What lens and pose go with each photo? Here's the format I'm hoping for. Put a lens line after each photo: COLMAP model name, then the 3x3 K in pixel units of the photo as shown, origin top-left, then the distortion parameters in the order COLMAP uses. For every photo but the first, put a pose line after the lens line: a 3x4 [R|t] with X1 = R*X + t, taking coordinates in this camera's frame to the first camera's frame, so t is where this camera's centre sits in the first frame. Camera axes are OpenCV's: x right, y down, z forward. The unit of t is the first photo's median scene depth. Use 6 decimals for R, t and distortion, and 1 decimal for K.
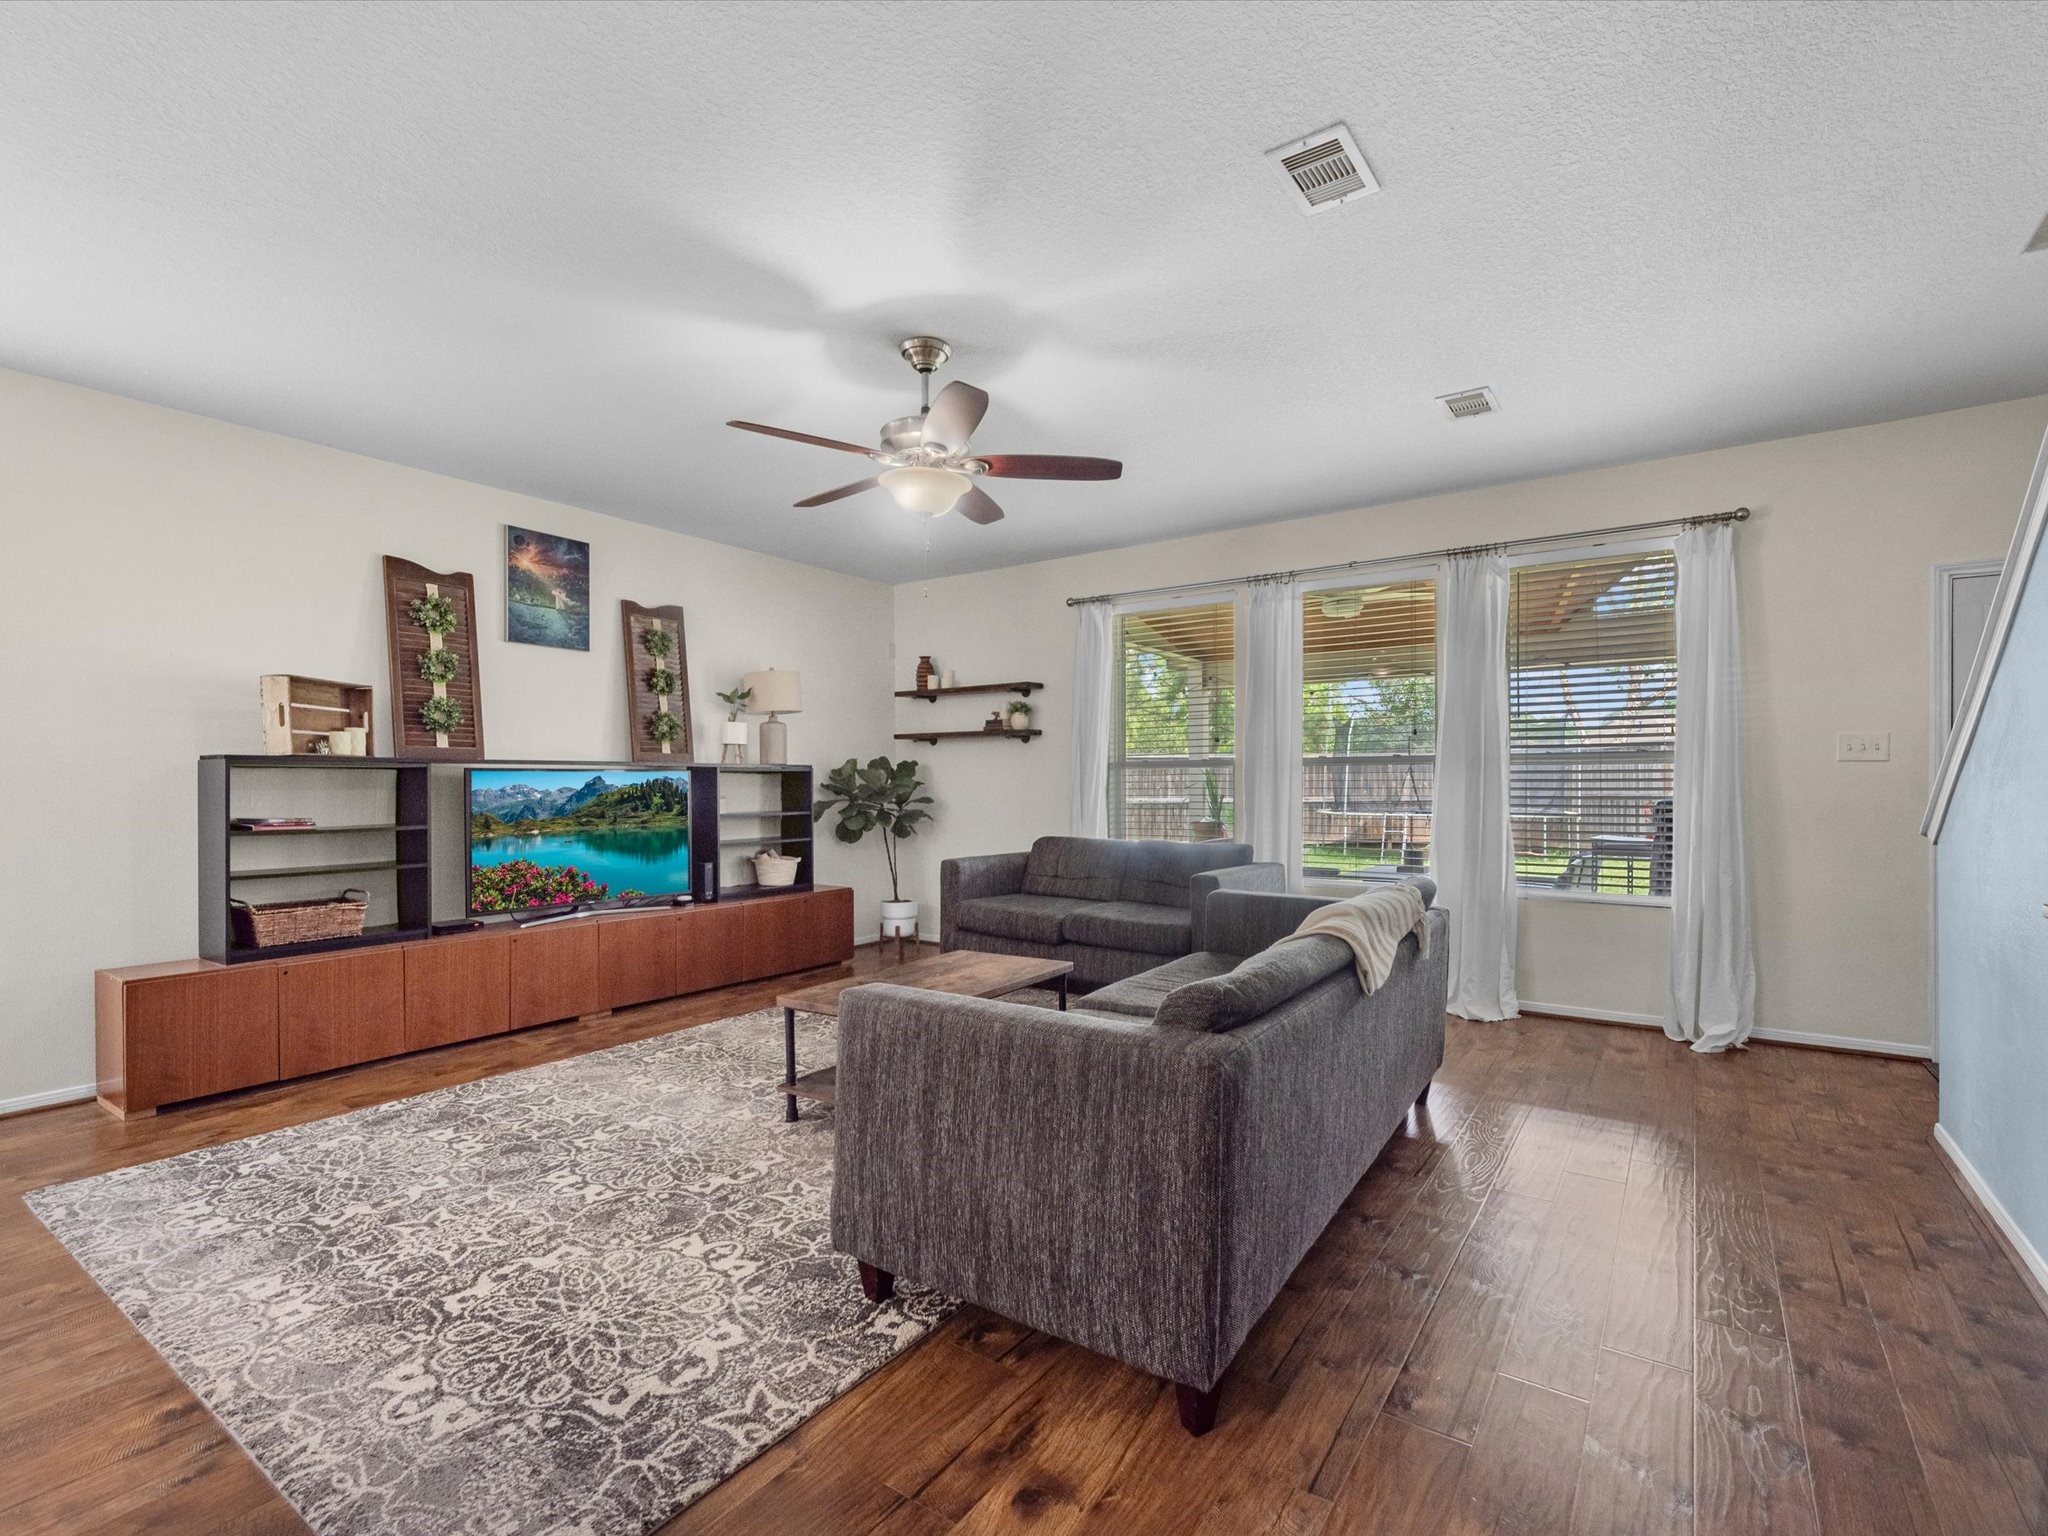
lens RADIAL K [[953.3, 0, 1025.6], [0, 953.3, 788.4], [0, 0, 1]] dist [-0.002071, 0.000157]
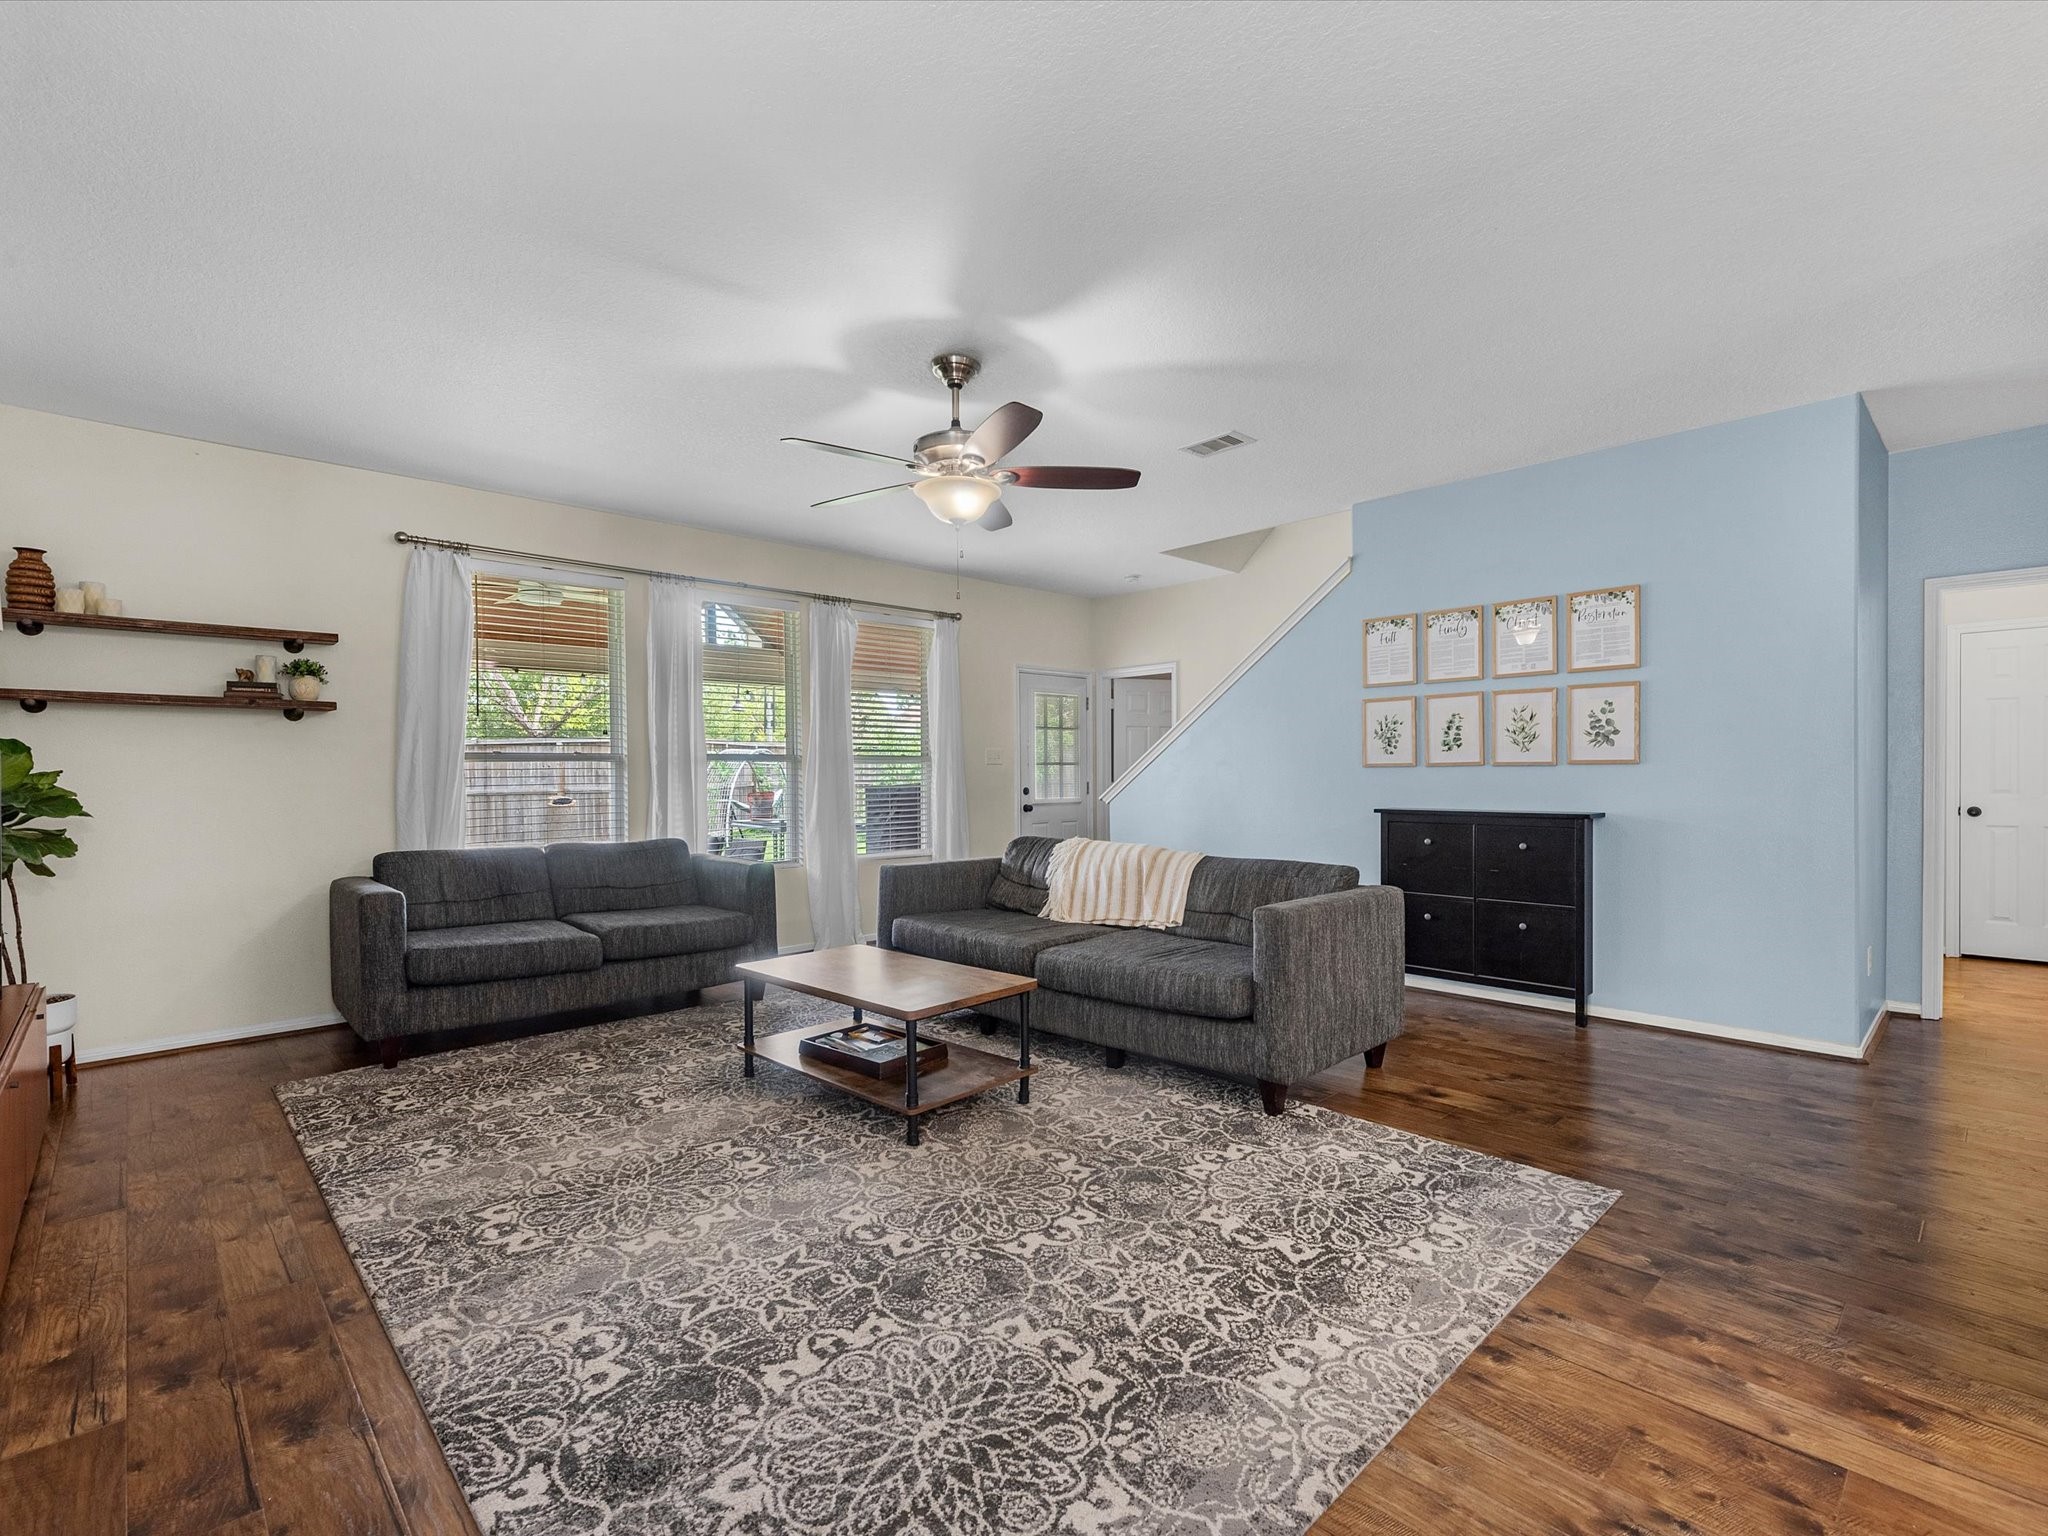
lens RADIAL K [[953.3, 0, 1025.6], [0, 953.3, 788.4], [0, 0, 1]] dist [-0.002071, 0.000157]
pose [[0.194165, -0.012200, 0.980893, -1.337764], [0.013493, 0.999861, 0.009765, 0.001038], [-0.980876, 0.011339, 0.194302, 0.856283]]
